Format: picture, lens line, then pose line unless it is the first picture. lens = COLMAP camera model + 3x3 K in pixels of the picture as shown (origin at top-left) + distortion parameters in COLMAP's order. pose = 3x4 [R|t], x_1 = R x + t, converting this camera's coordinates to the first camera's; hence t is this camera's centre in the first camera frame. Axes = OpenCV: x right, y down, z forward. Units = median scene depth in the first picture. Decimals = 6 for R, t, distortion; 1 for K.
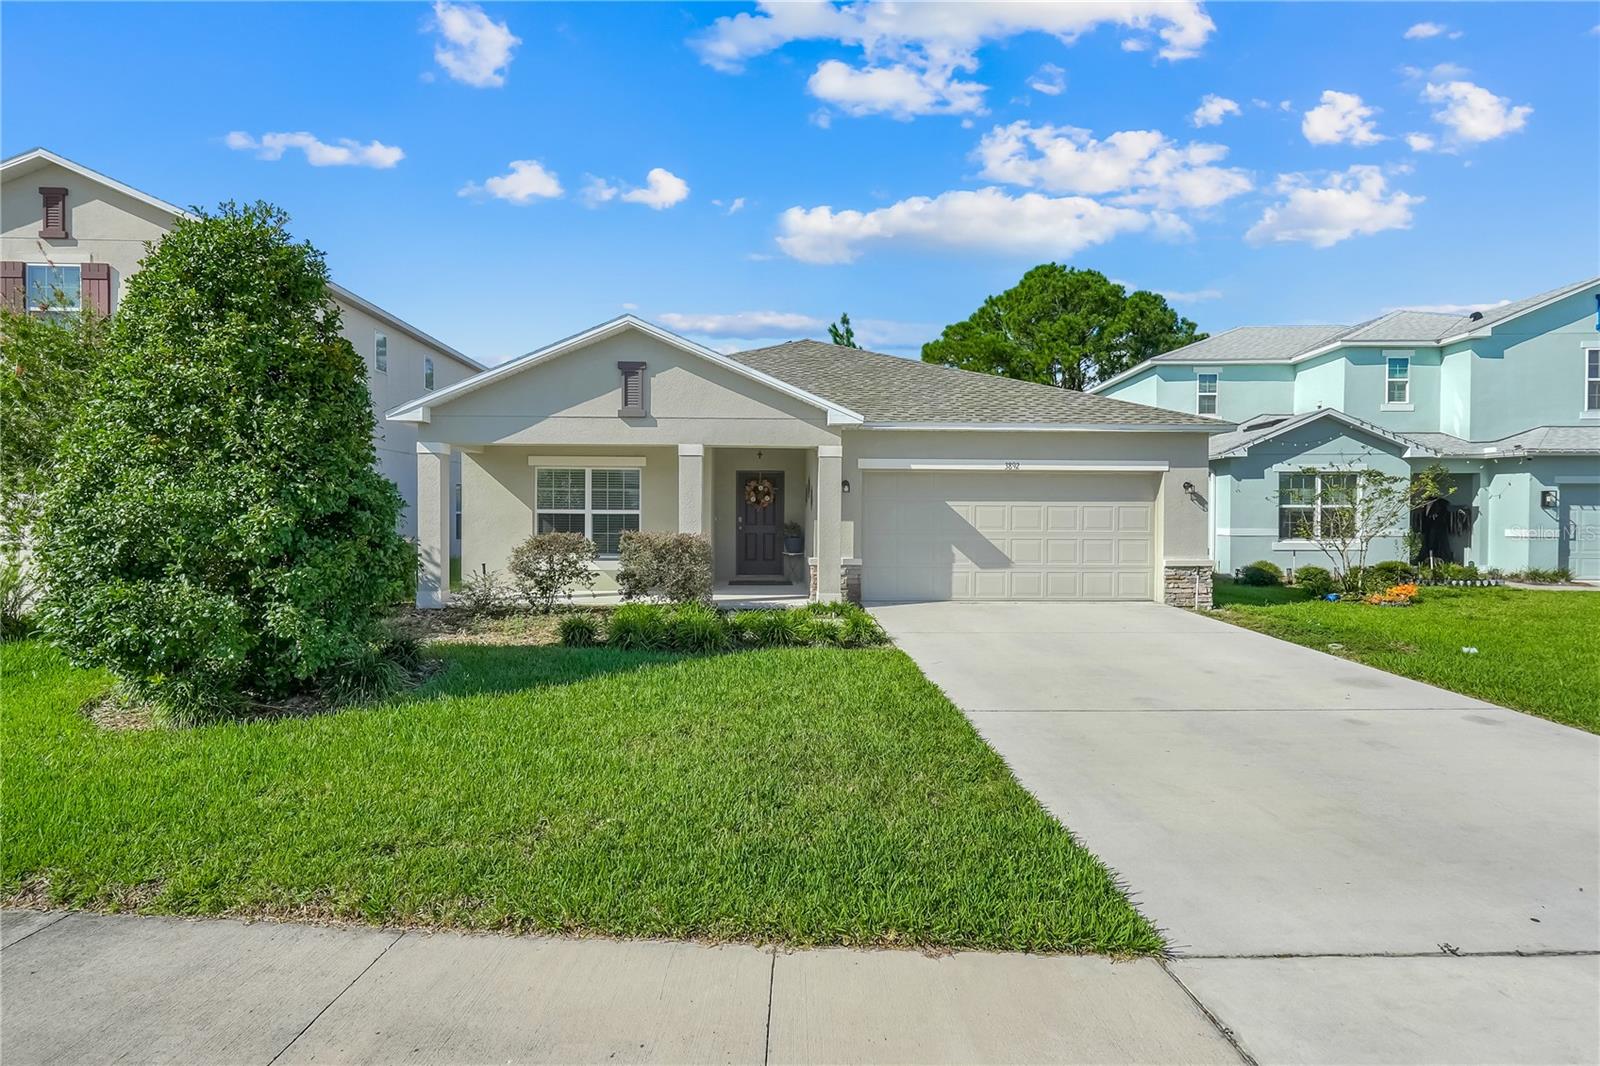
lens RADIAL K [[801.3, 0, 800.0], [0, 801.3, 533.0], [0, 0, 1]] dist [0.006333, 0.000172]
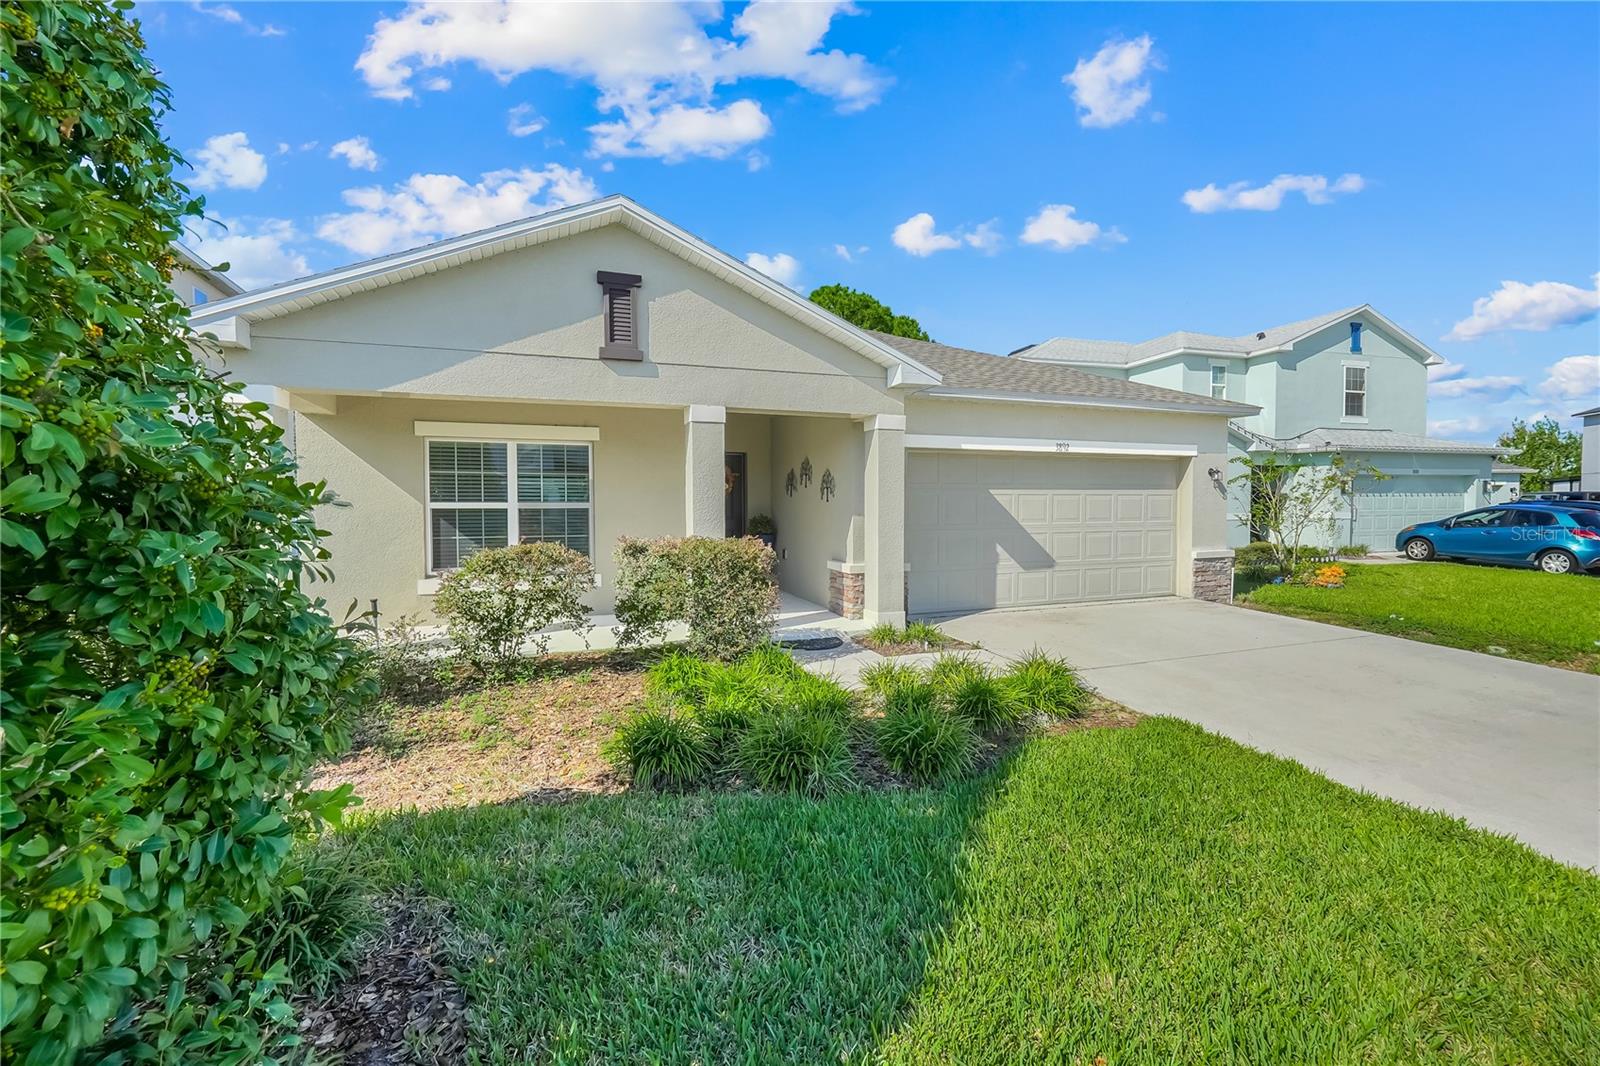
lens RADIAL K [[689.6, 0, 800.0], [0, 689.6, 533.0], [0, 0, 1]] dist [-0.001479, -0.000184]
pose [[0.946728, -0.023590, 0.321169, -0.234523], [0.018544, 0.999652, 0.018761, -0.011672], [-0.321500, -0.011806, 0.946836, 0.391300]]
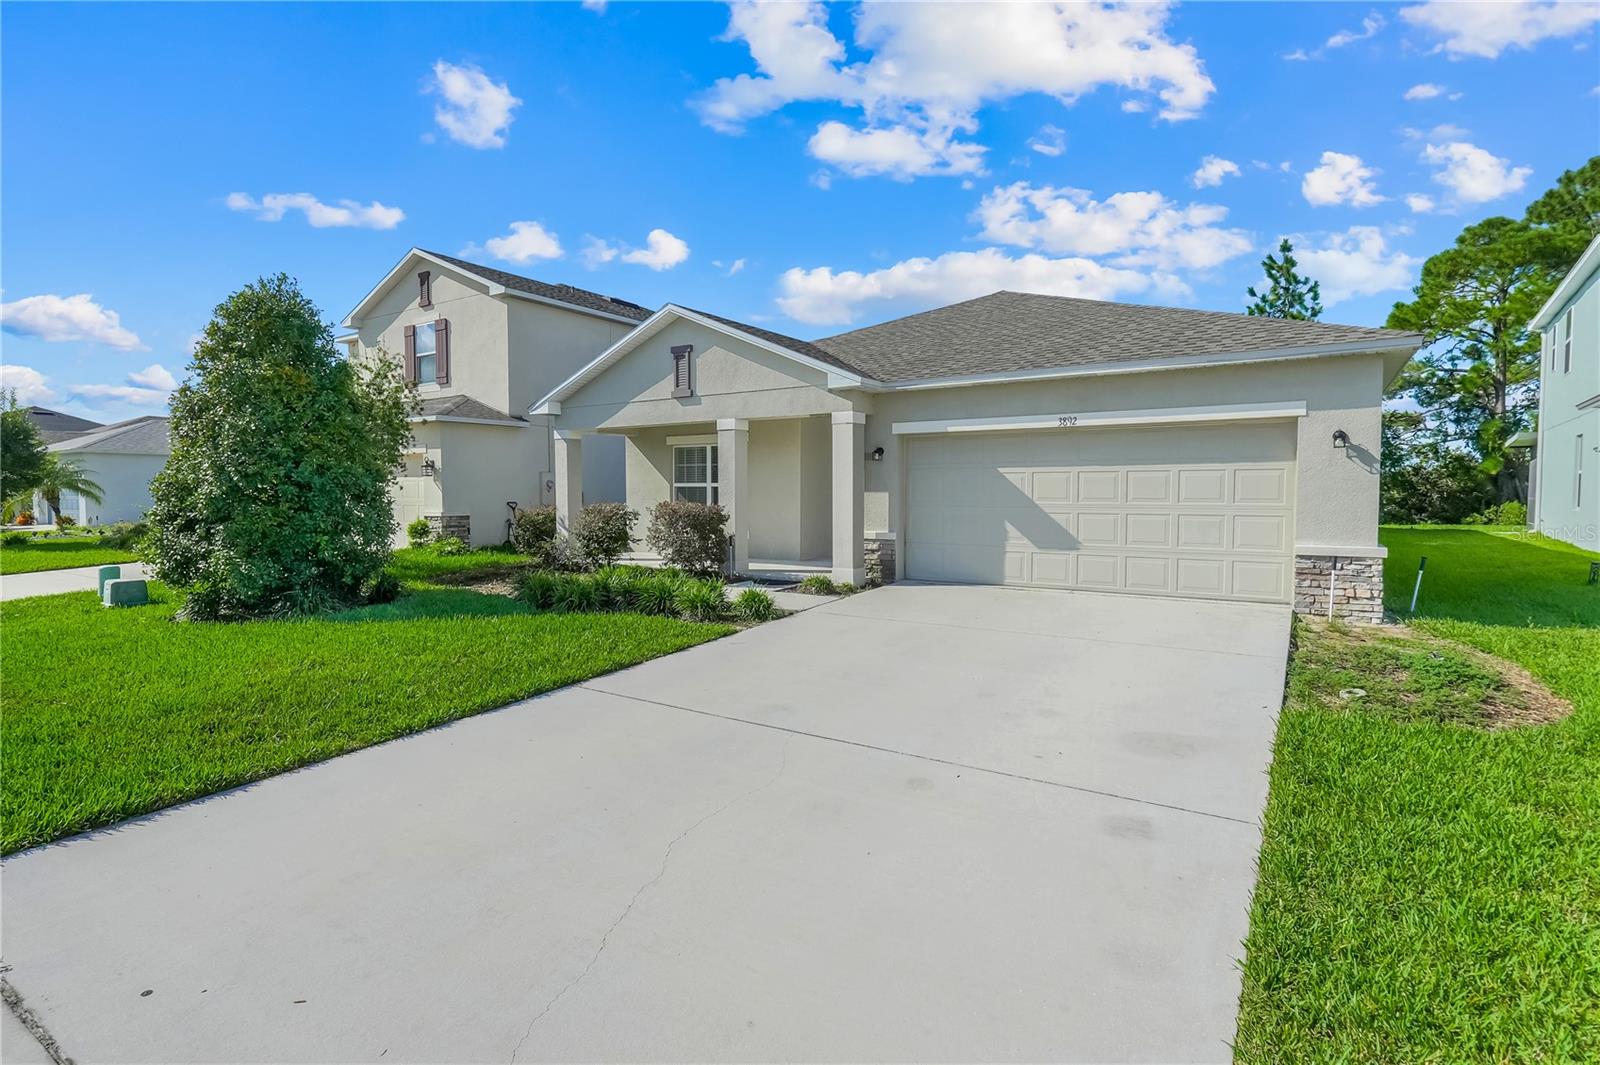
lens RADIAL K [[787.3, 0, 799.0], [0, 787.3, 511.4], [0, 0, 1]] dist [0.011572, 0.000619]
pose [[0.816690, 0.008790, -0.577009, 0.495361], [-0.004642, 0.999952, 0.008663, 0.000301], [0.577058, -0.004396, 0.816692, 0.201625]]
